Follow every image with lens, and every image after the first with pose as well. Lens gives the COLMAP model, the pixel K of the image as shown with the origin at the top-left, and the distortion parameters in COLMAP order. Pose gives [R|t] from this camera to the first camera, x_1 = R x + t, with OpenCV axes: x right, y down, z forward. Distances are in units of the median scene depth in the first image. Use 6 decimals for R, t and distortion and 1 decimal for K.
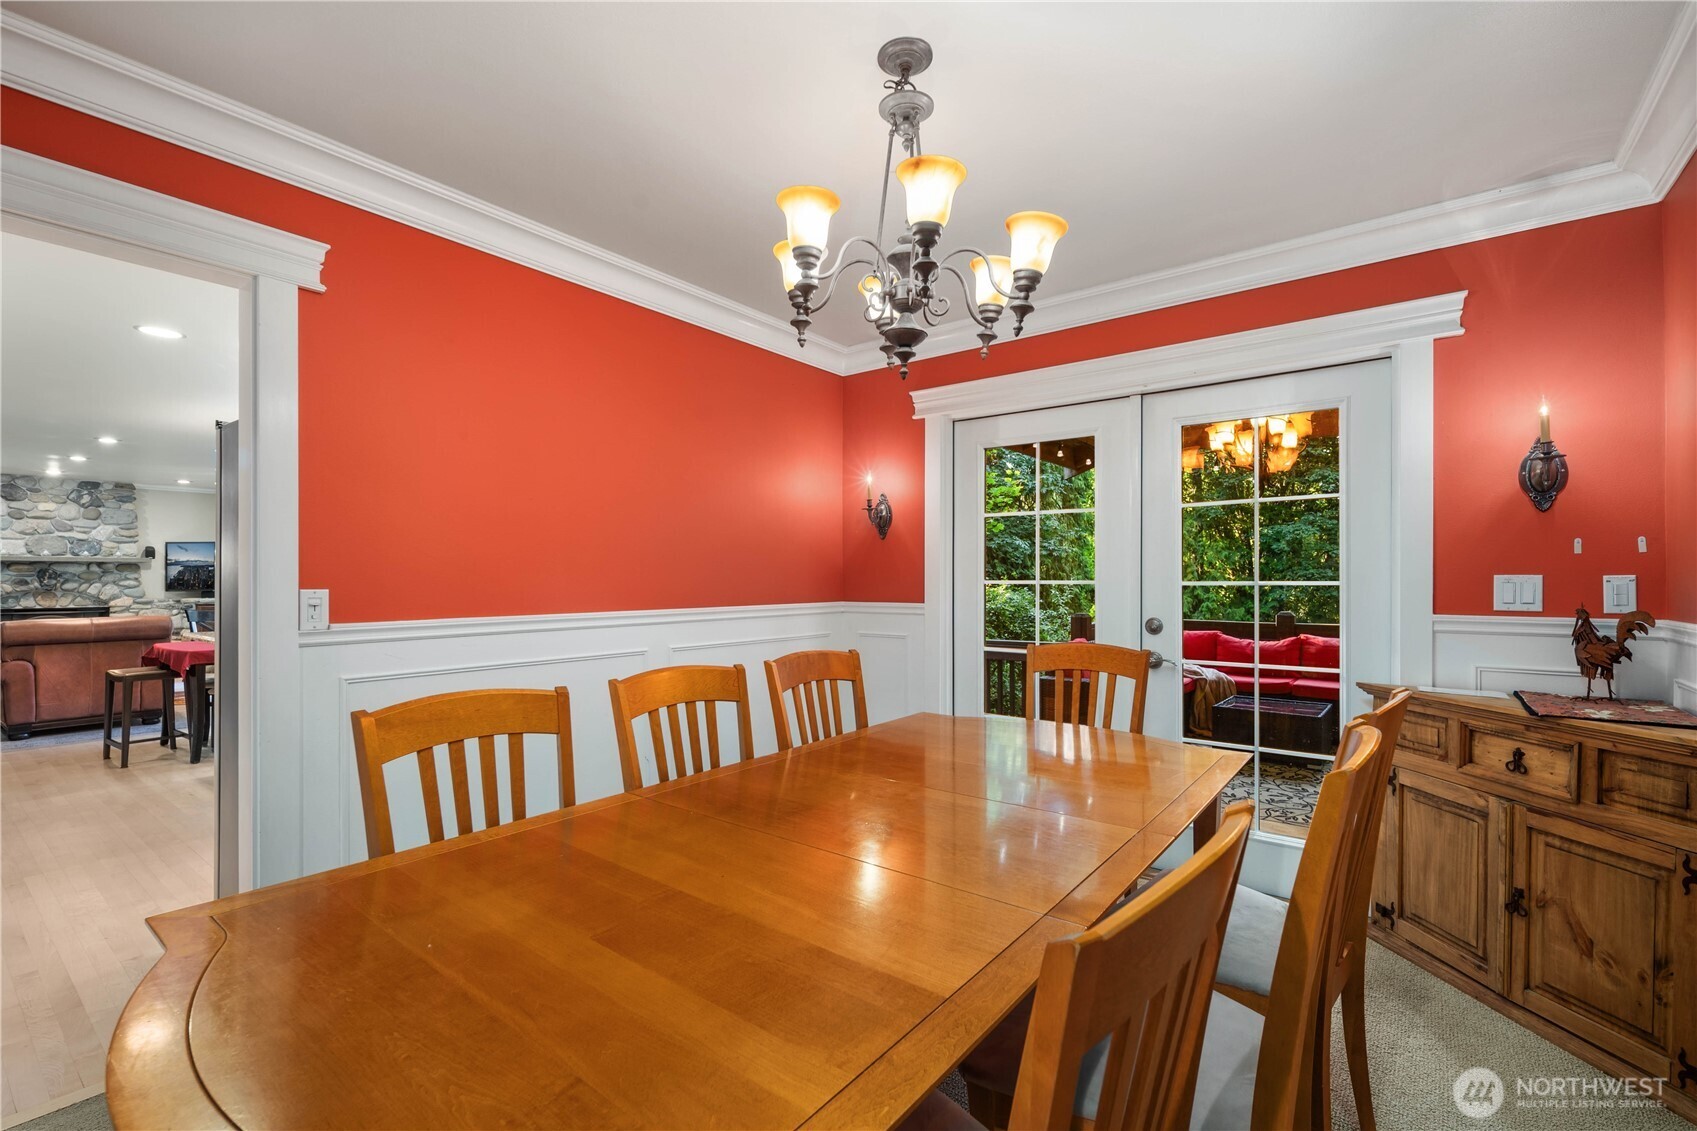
lens RADIAL K [[754.8, 0, 843.7], [0, 754.8, 575.5], [0, 0, 1]] dist [-0.000057, -0.000706]
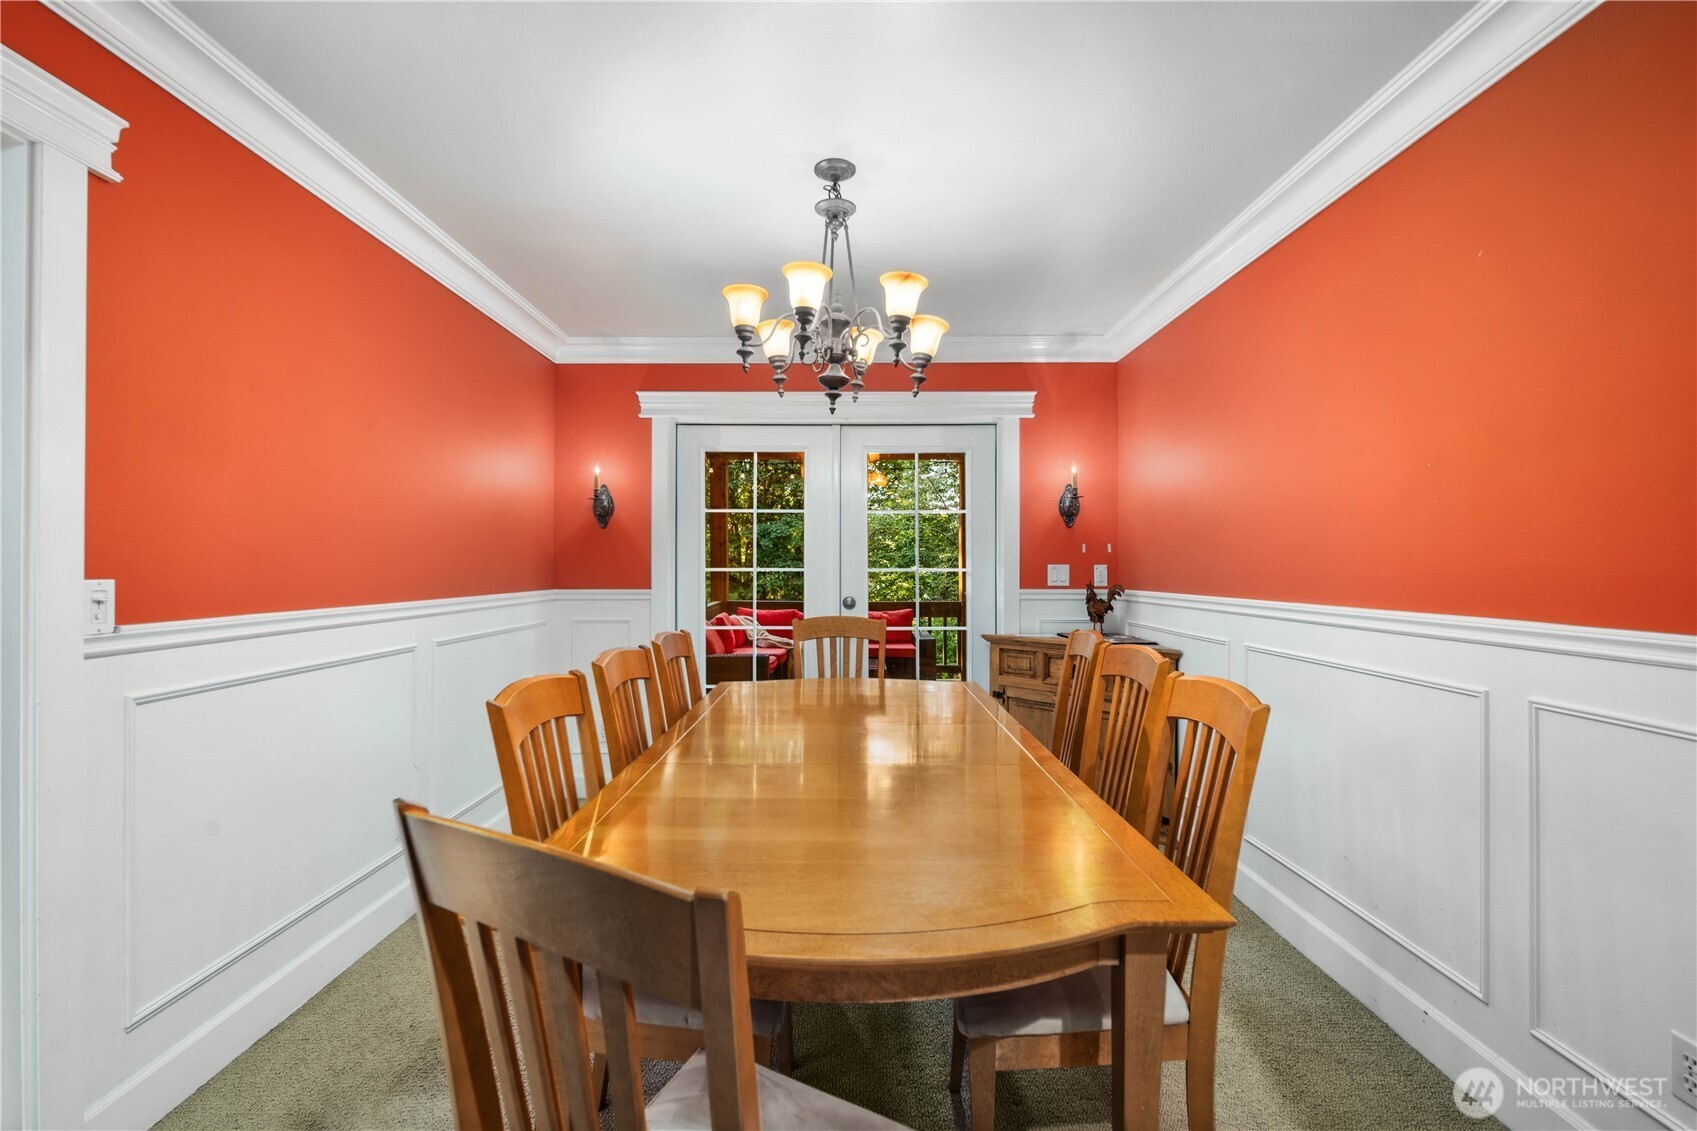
lens RADIAL K [[754.8, 0, 845.0], [0, 754.8, 561.9], [0, 0, 1]] dist [-0.000057, -0.000706]
pose [[0.783973, 0.005311, 0.620773, -0.533954], [-0.004123, 0.999986, -0.003349, 0.000181], [-0.620782, 0.000066, 0.783983, -0.030806]]
